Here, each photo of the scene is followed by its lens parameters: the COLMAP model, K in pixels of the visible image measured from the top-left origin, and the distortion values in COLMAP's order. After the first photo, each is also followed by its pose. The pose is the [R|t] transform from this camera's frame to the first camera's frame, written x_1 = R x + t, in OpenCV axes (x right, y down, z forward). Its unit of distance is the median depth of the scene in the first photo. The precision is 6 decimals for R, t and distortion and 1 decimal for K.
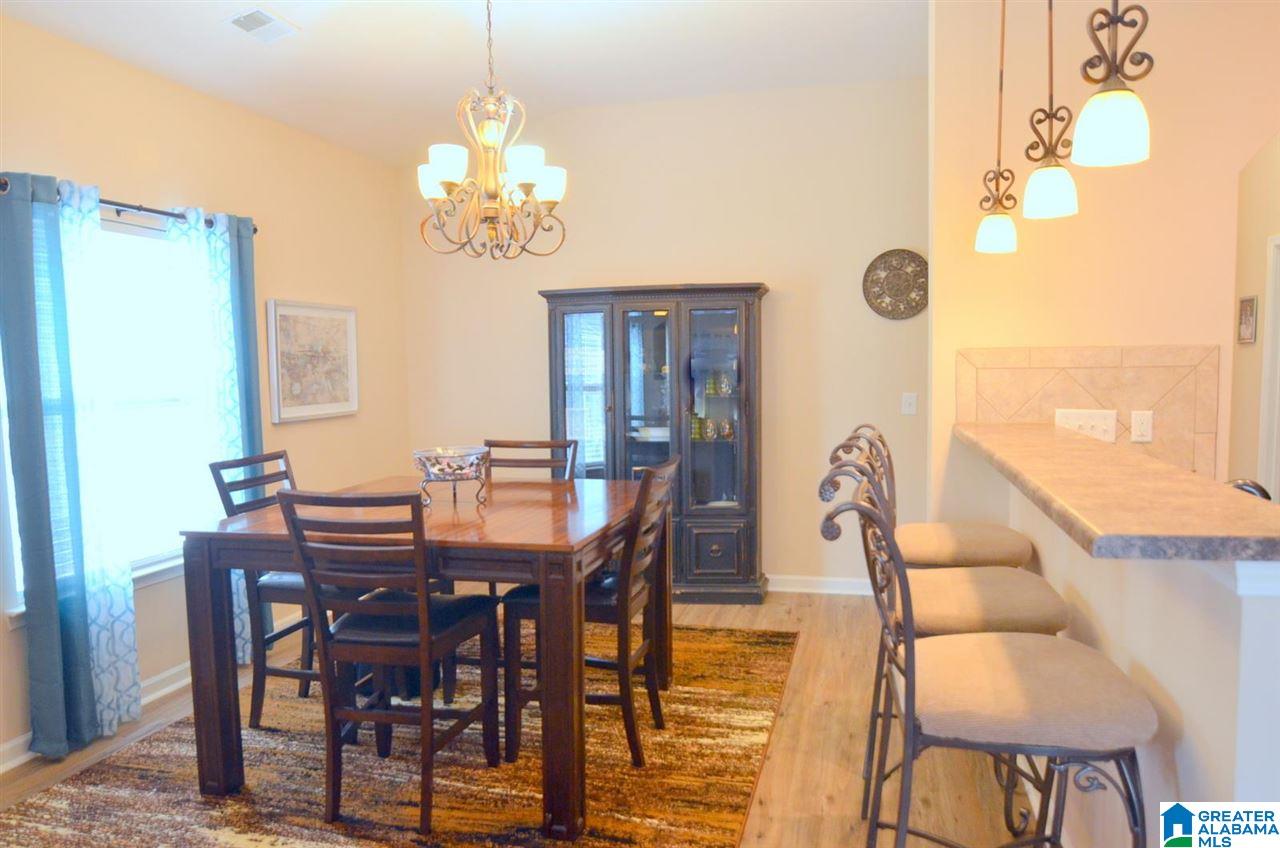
lens RADIAL K [[888.1, 0, 640.6], [0, 888.1, 413.3], [0, 0, 1]] dist [-0.022268, 0.003646]
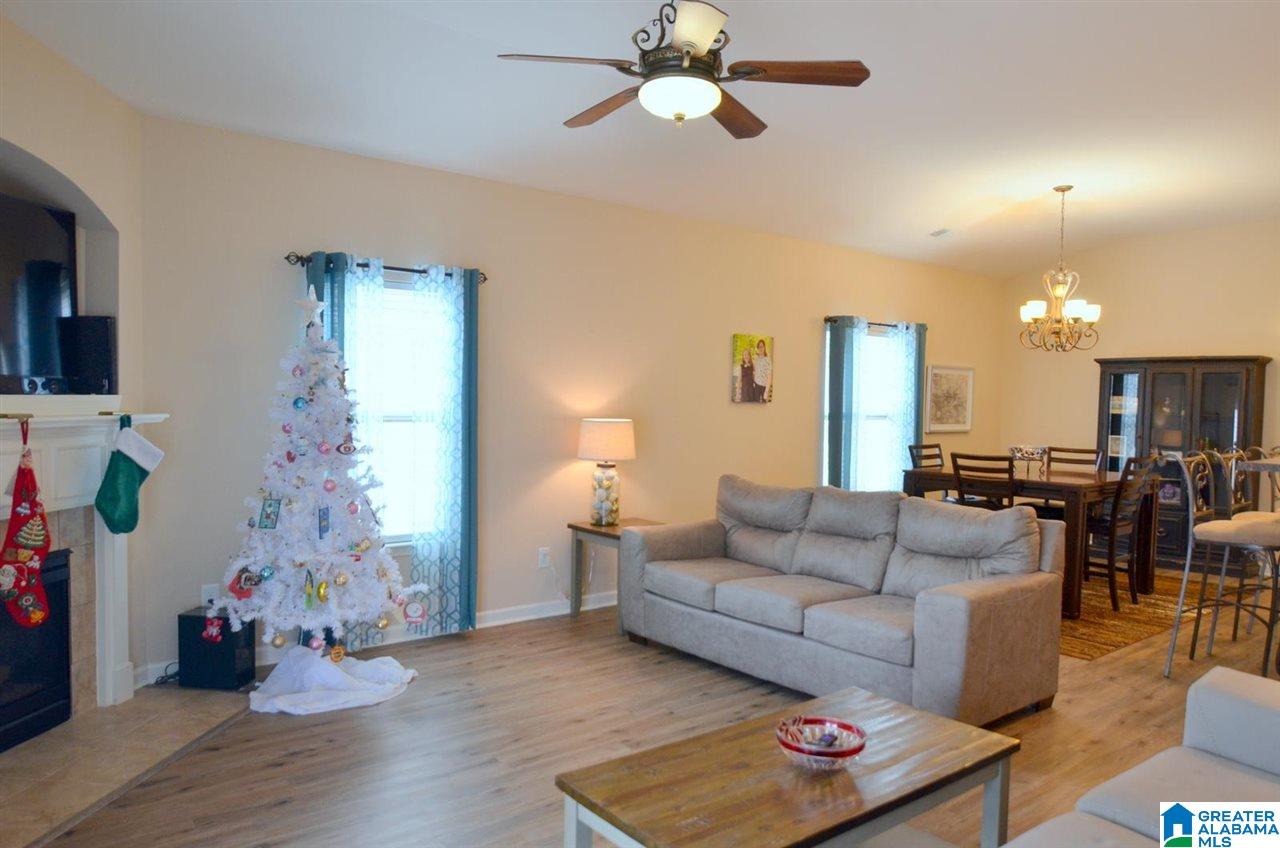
lens RADIAL K [[888.1, 0, 648.4], [0, 888.1, 427.6], [0, 0, 1]] dist [-0.022268, 0.003646]
pose [[0.811379, 0.058717, -0.581564, 0.219532], [-0.072043, 0.997402, 0.000190, 0.051062], [0.580064, 0.041744, 0.813501, -0.985904]]
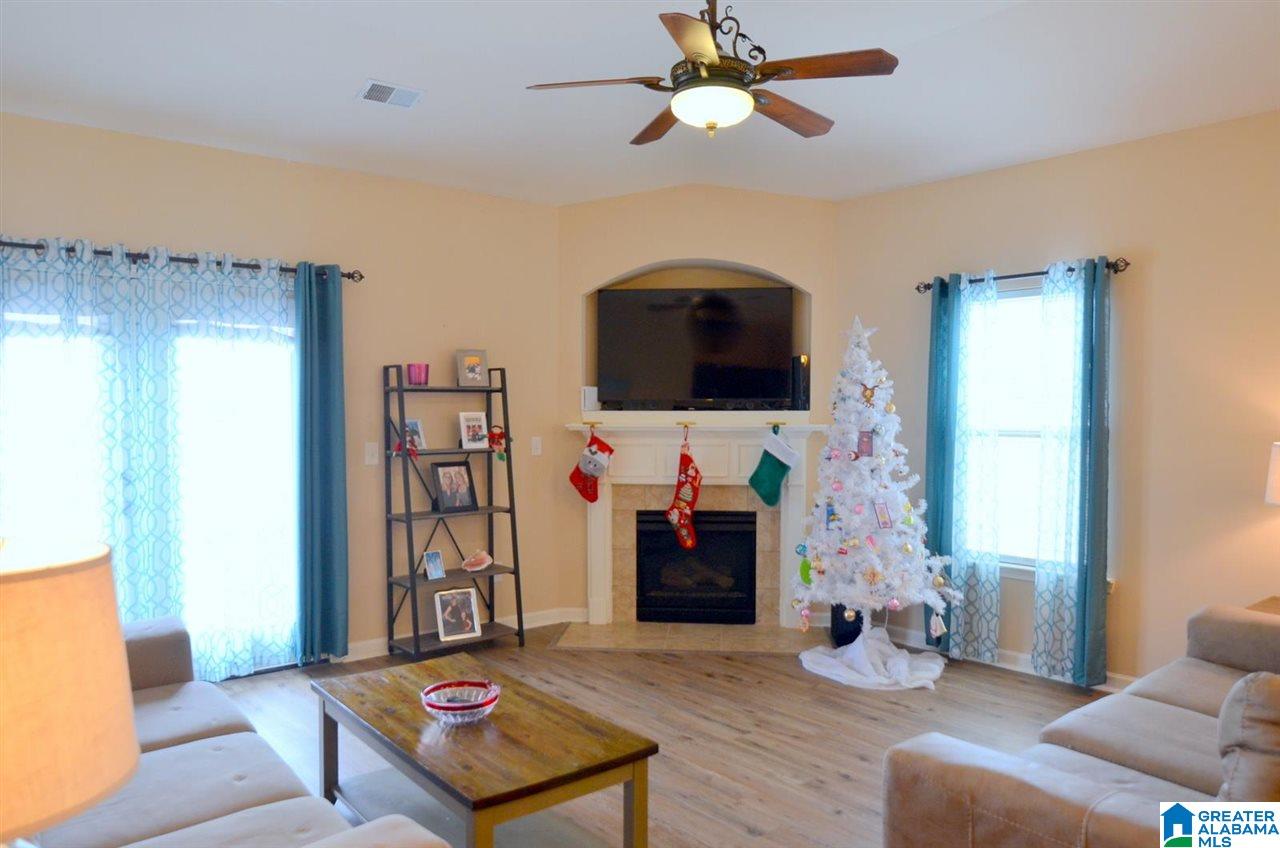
lens RADIAL K [[888.1, 0, 637.1], [0, 888.1, 424.7], [0, 0, 1]] dist [-0.022268, 0.003646]
pose [[-0.581813, 0.043055, -0.812182, 0.718313], [-0.033552, 0.996477, 0.076860, -0.099277], [0.812630, 0.071968, -0.578319, 1.253216]]
